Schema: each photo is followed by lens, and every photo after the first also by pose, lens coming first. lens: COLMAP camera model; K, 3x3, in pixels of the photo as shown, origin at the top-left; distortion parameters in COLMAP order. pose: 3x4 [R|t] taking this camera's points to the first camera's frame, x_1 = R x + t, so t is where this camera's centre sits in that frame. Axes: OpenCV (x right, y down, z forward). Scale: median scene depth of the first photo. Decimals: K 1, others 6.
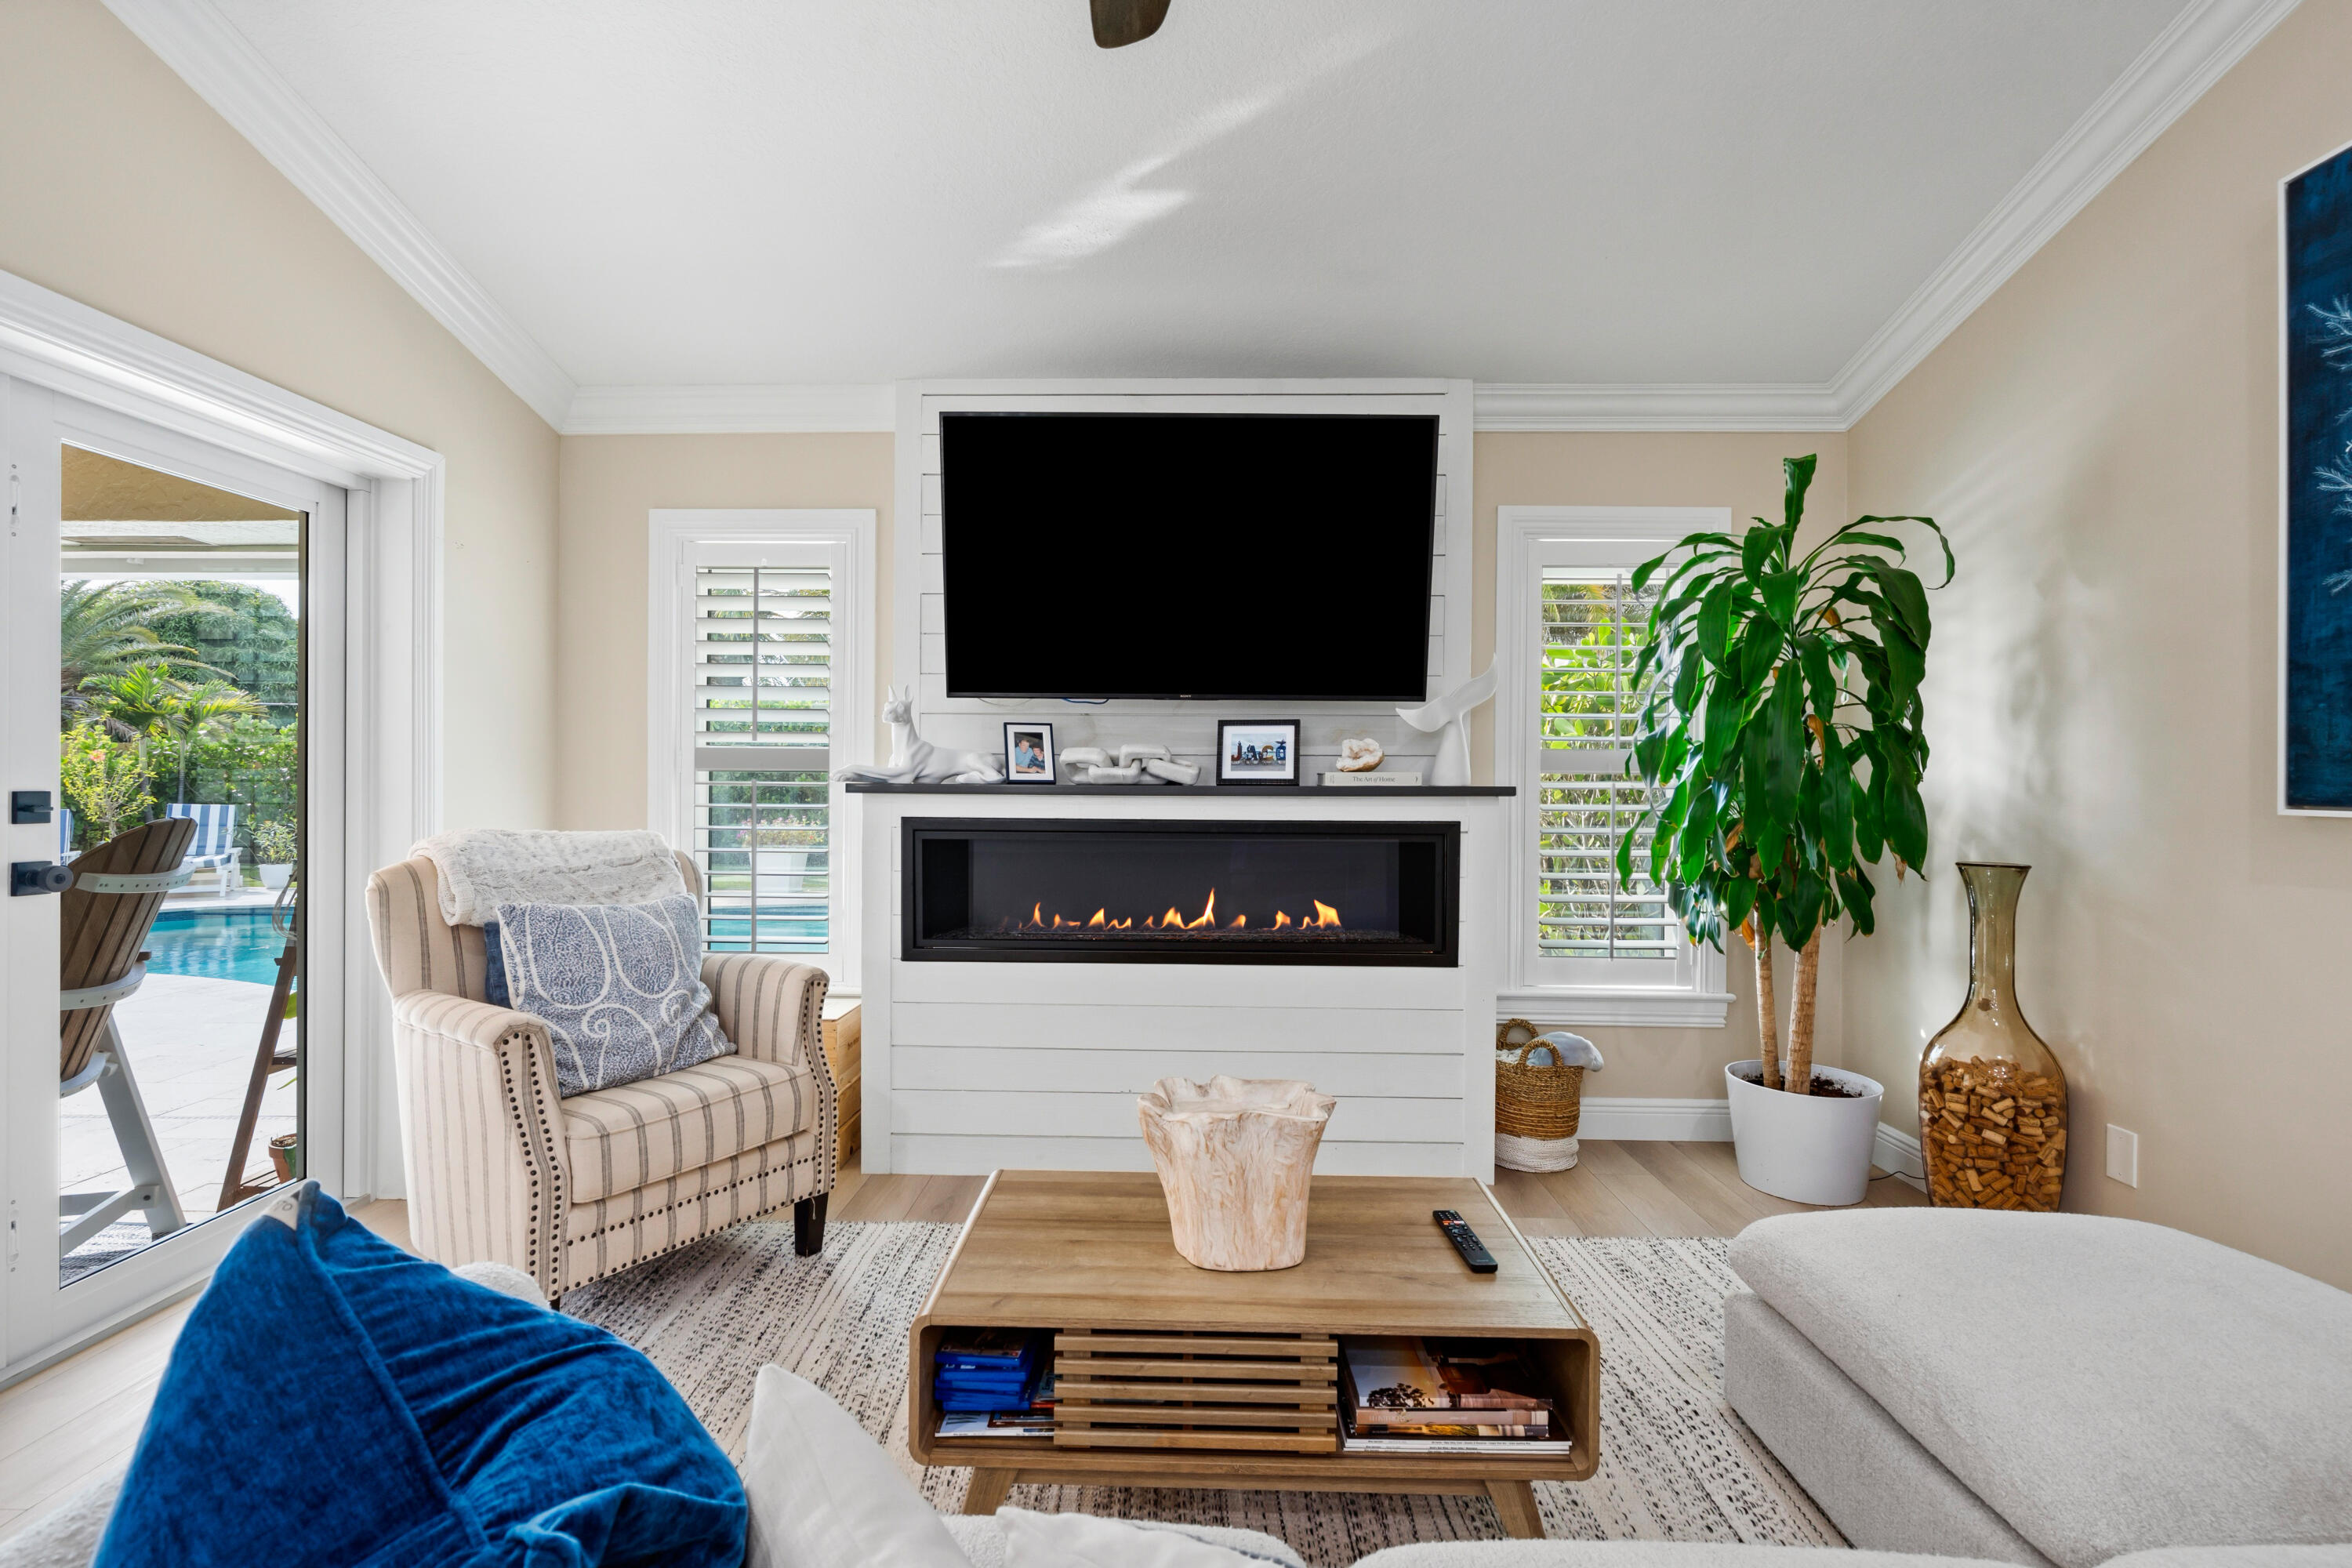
lens RADIAL K [[1063.4, 0, 1173.0], [0, 1063.4, 781.8], [0, 0, 1]] dist [-0.004535, 0.000952]
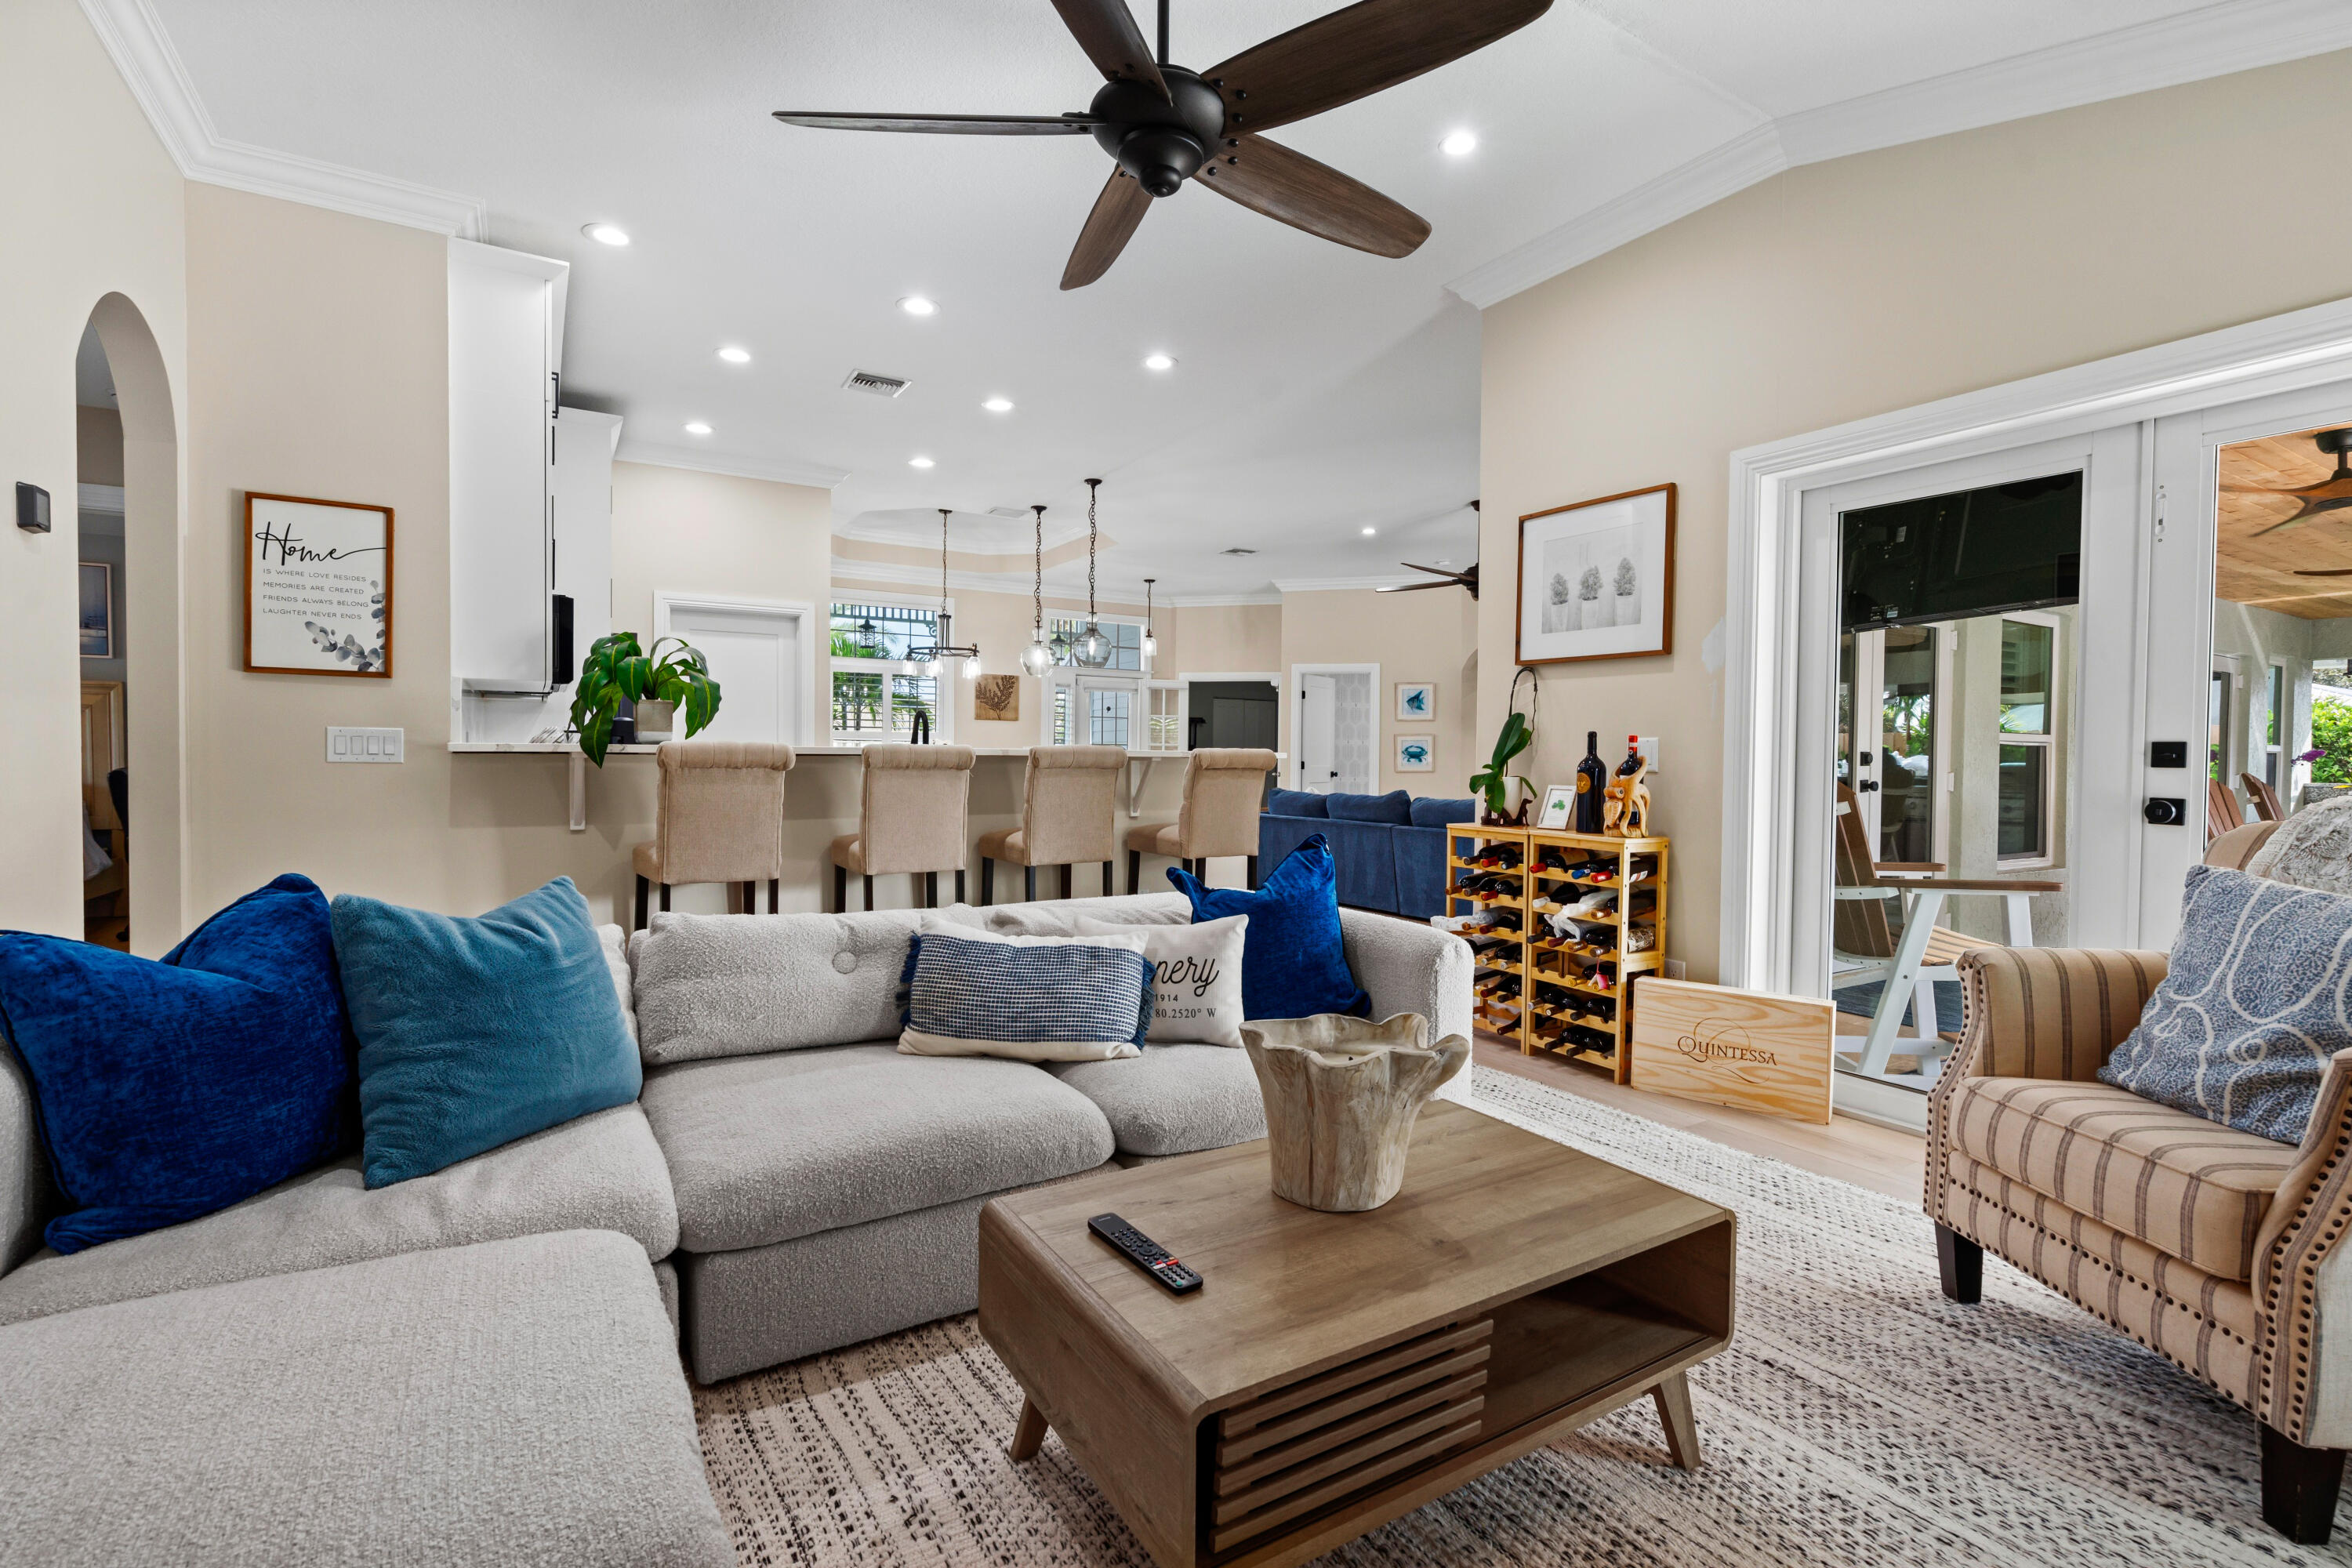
lens RADIAL K [[1063.4, 0, 1173.0], [0, 1063.4, 781.8], [0, 0, 1]] dist [-0.004535, 0.000952]
pose [[-0.846111, -0.004868, -0.532984, 0.389697], [-0.019398, 0.999577, 0.021666, 0.033629], [0.532653, 0.028671, -0.845848, 0.948984]]
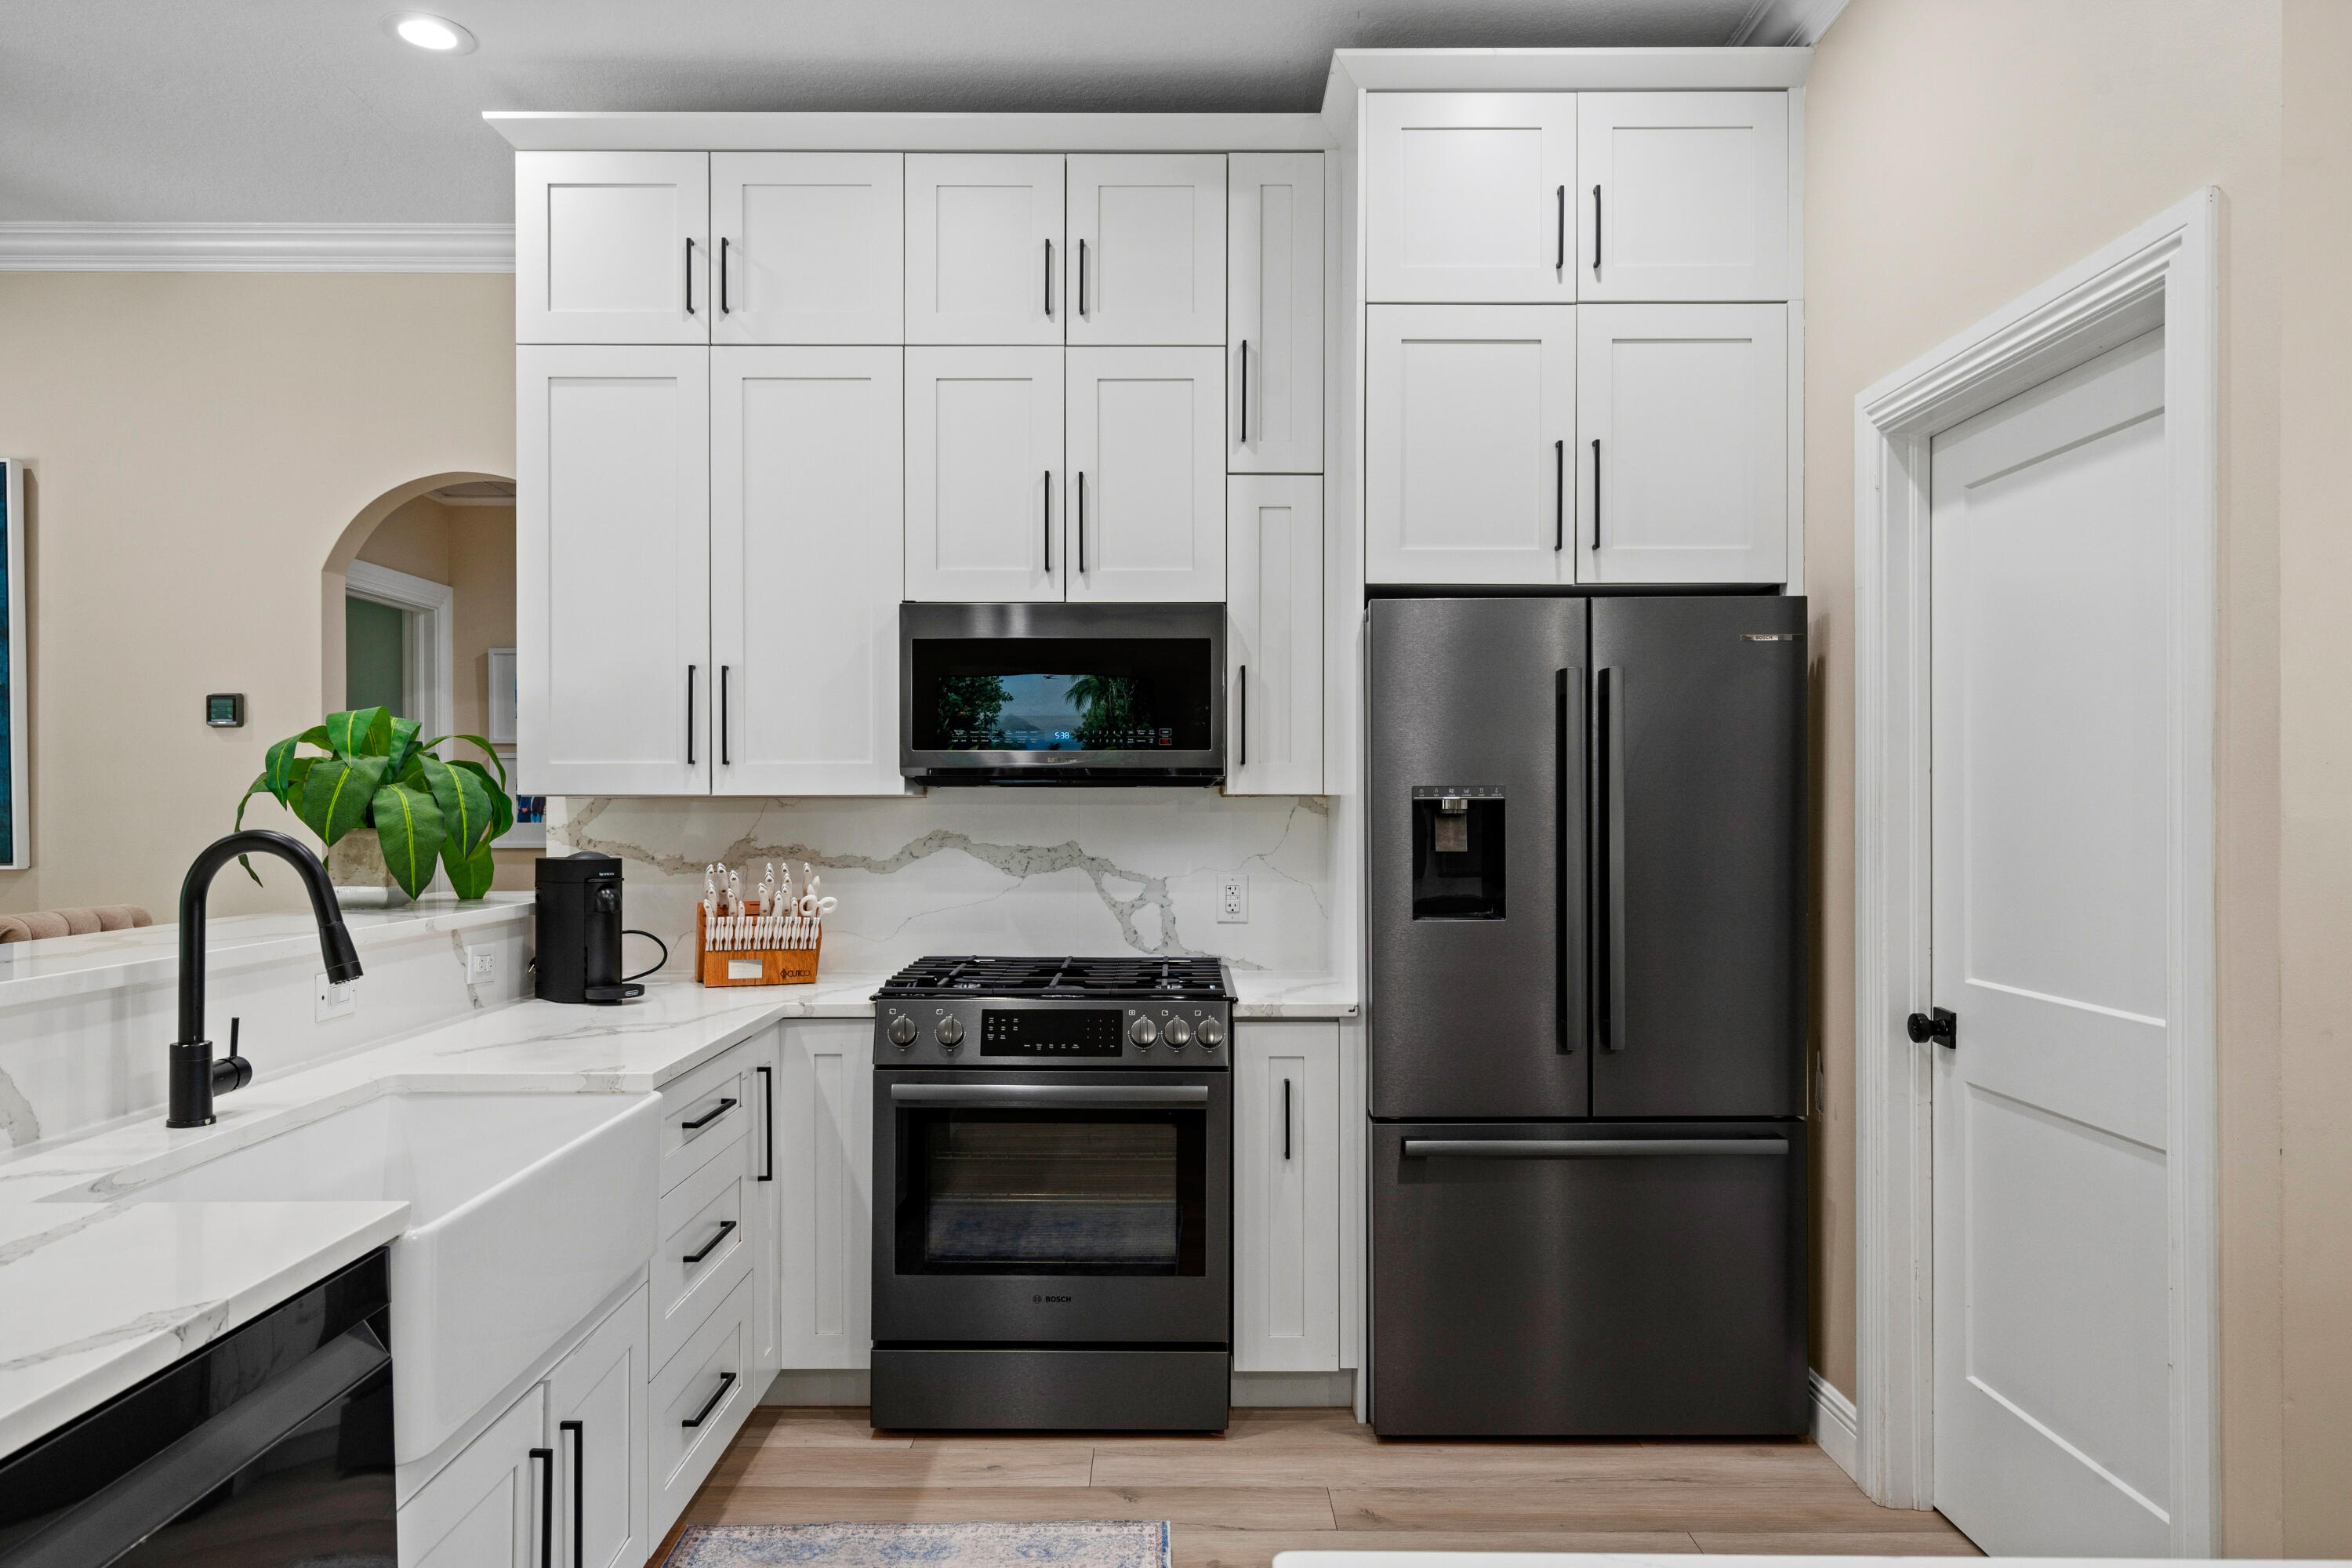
lens RADIAL K [[1529.4, 0, 1177.2], [0, 1529.4, 786.6], [0, 0, 1]] dist [0.001729, 0.001439]
pose [[-0.026520, 0.001904, 0.999646, -0.806025], [0.005862, 0.999981, -0.001749, -0.047109], [-0.999631, 0.005814, -0.026530, -0.995785]]
